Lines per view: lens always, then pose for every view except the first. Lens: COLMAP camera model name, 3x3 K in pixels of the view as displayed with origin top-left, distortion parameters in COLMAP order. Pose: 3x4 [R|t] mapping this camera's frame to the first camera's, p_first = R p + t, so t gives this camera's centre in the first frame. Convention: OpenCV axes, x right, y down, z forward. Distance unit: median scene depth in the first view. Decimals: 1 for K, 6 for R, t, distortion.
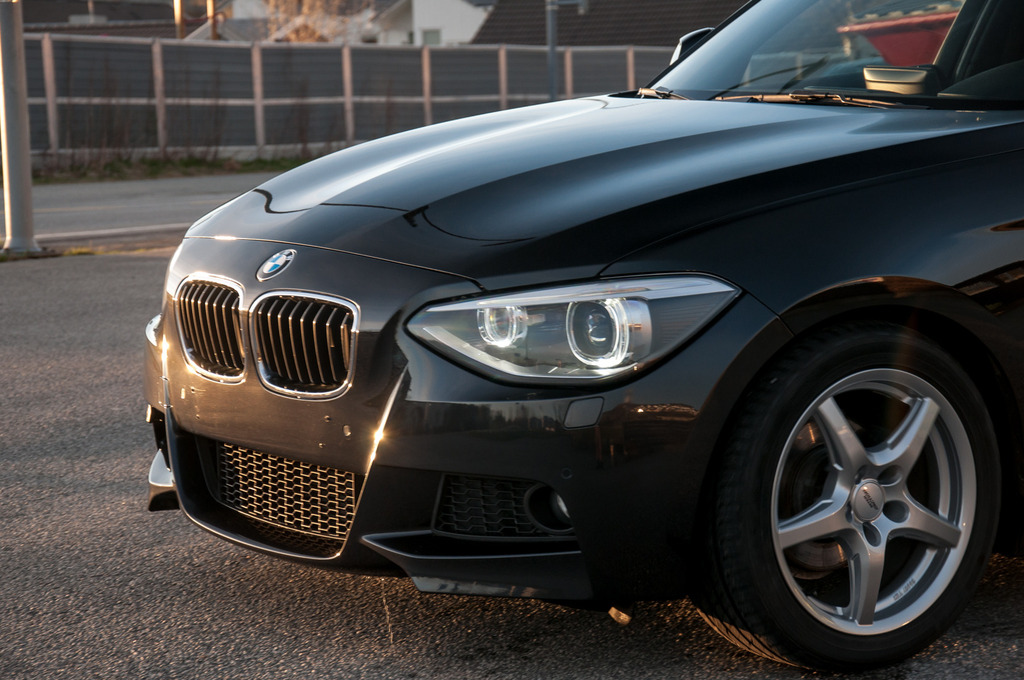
lens RADIAL K [[2978.3, 0, 513.1], [0, 2978.3, 344.8], [0, 0, 1]] dist [0.356412, 0.000000]
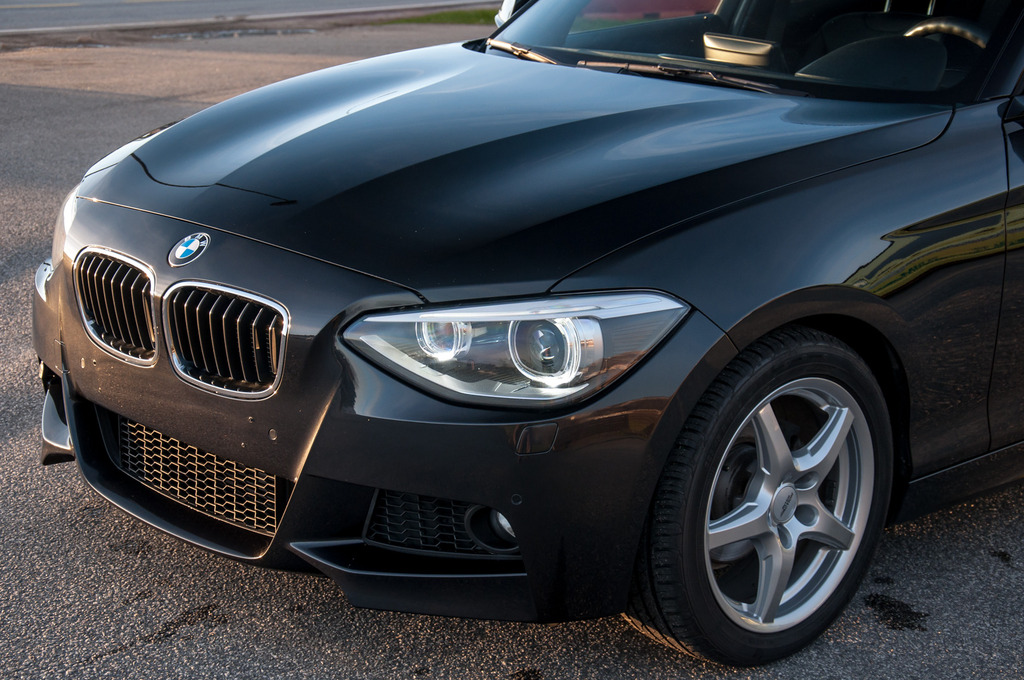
lens RADIAL K [[1922.5, 0, 516.1], [0, 1922.5, 348.8], [0, 0, 1]] dist [0.166894, 0.000000]
pose [[0.985936, 0.002546, 0.167104, -0.083310], [-0.023856, 0.991789, 0.125644, -0.080413], [-0.165412, -0.127864, 0.977901, 0.377589]]
